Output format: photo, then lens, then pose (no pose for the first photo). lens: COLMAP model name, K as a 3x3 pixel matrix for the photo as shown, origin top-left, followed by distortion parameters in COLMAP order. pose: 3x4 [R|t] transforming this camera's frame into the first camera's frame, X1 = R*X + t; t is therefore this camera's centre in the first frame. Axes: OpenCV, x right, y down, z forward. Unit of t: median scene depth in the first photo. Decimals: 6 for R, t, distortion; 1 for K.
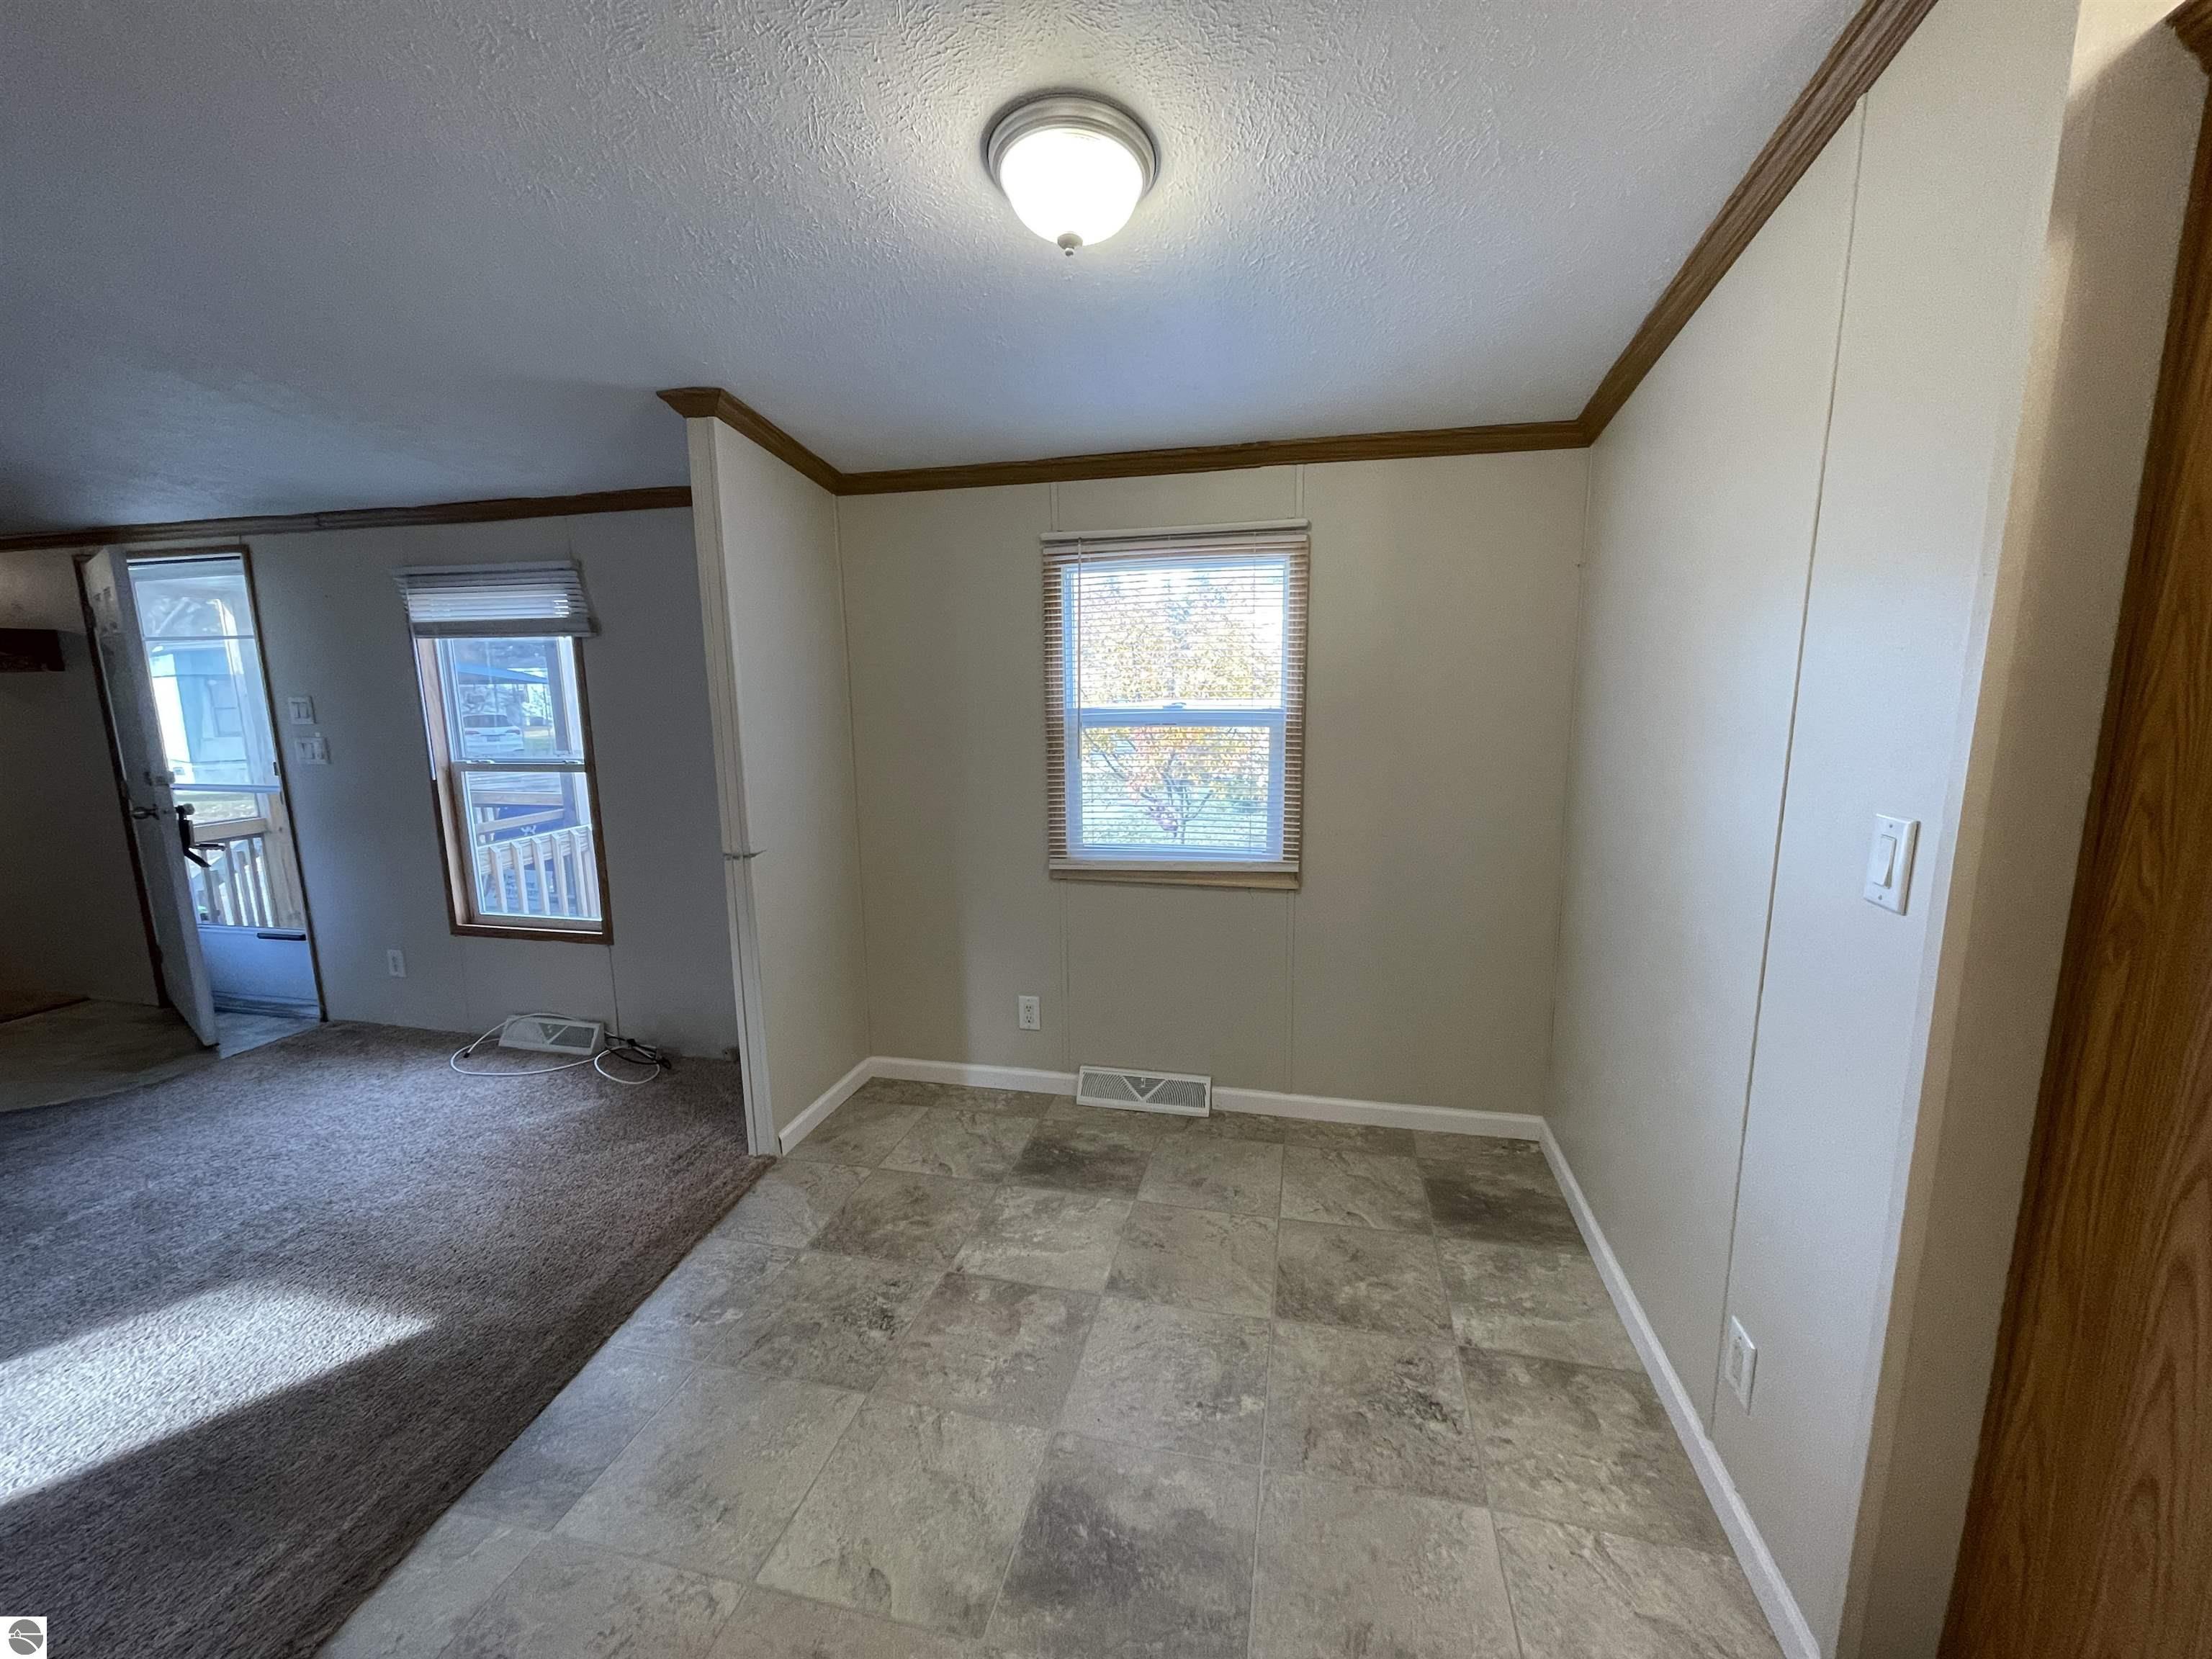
lens RADIAL K [[886.1, 0, 1111.0], [0, 886.1, 834.9], [0, 0, 1]] dist [-0.000899, 0.000653]
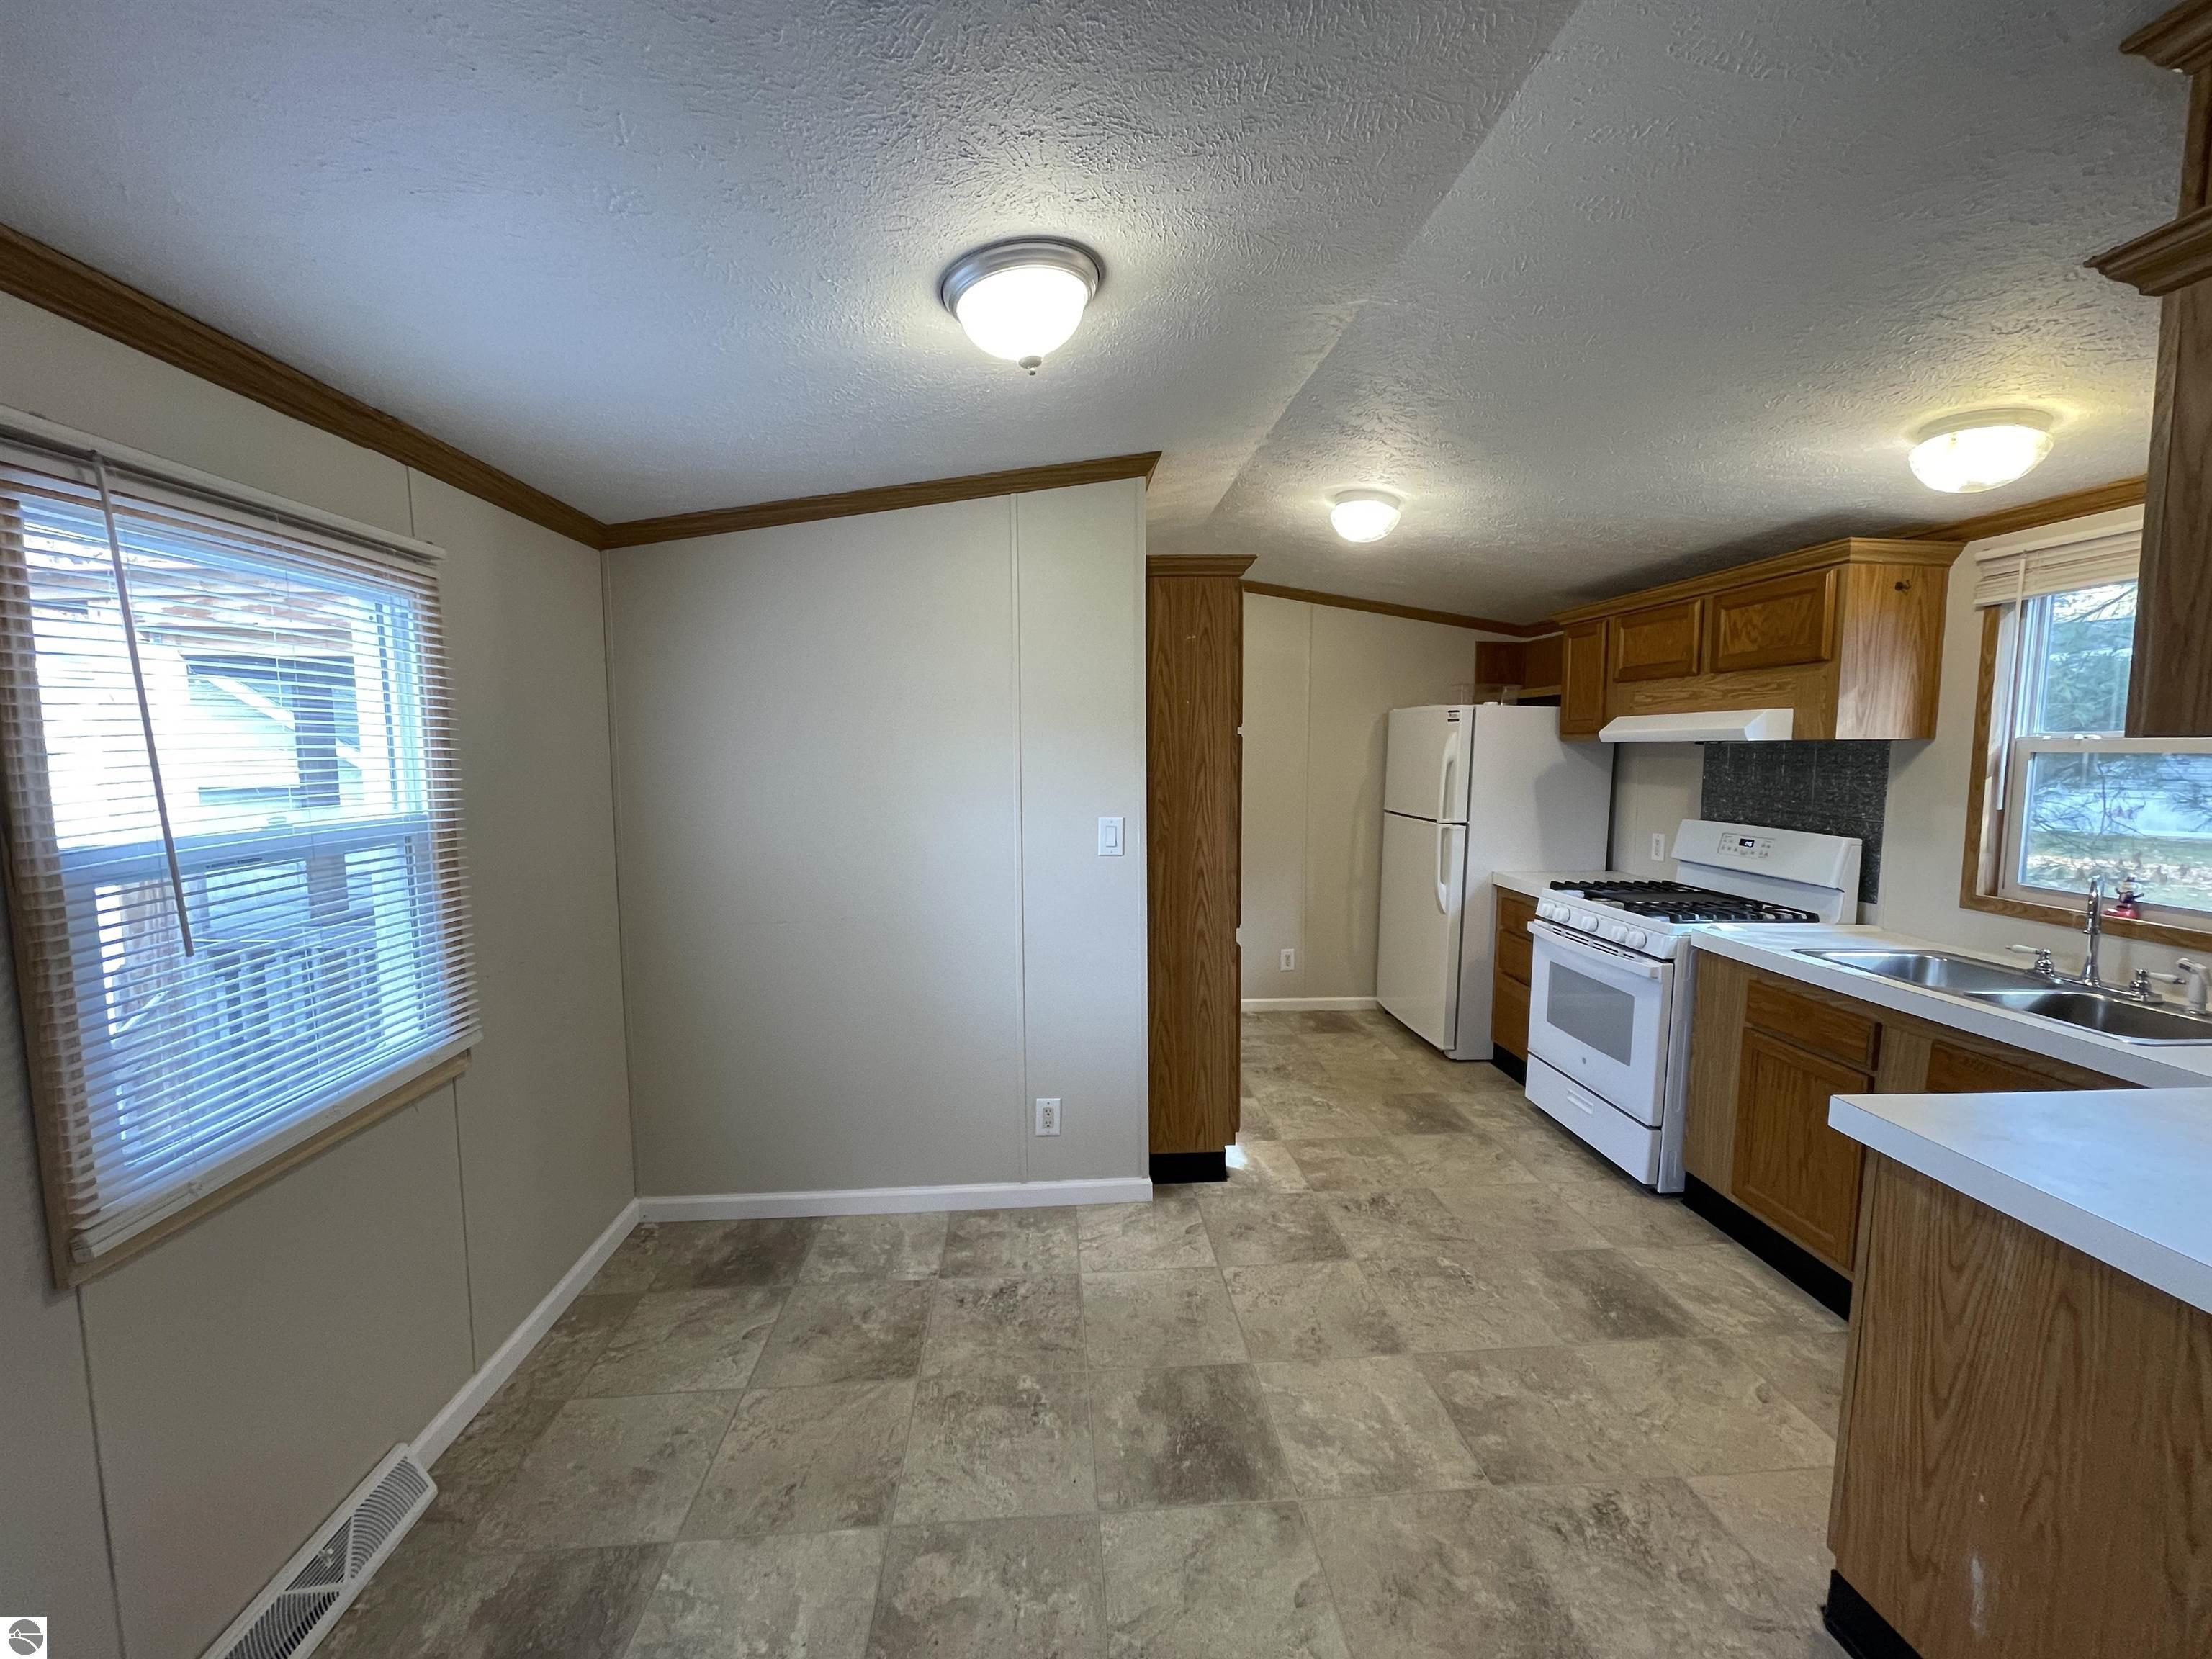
lens RADIAL K [[886.1, 0, 1111.0], [0, 886.1, 834.9], [0, 0, 1]] dist [-0.000899, 0.000653]
pose [[-0.297811, -0.073056, 0.951825, -0.856570], [0.172706, 0.976491, 0.128986, -0.170955], [-0.938872, 0.202799, -0.278193, 0.996812]]
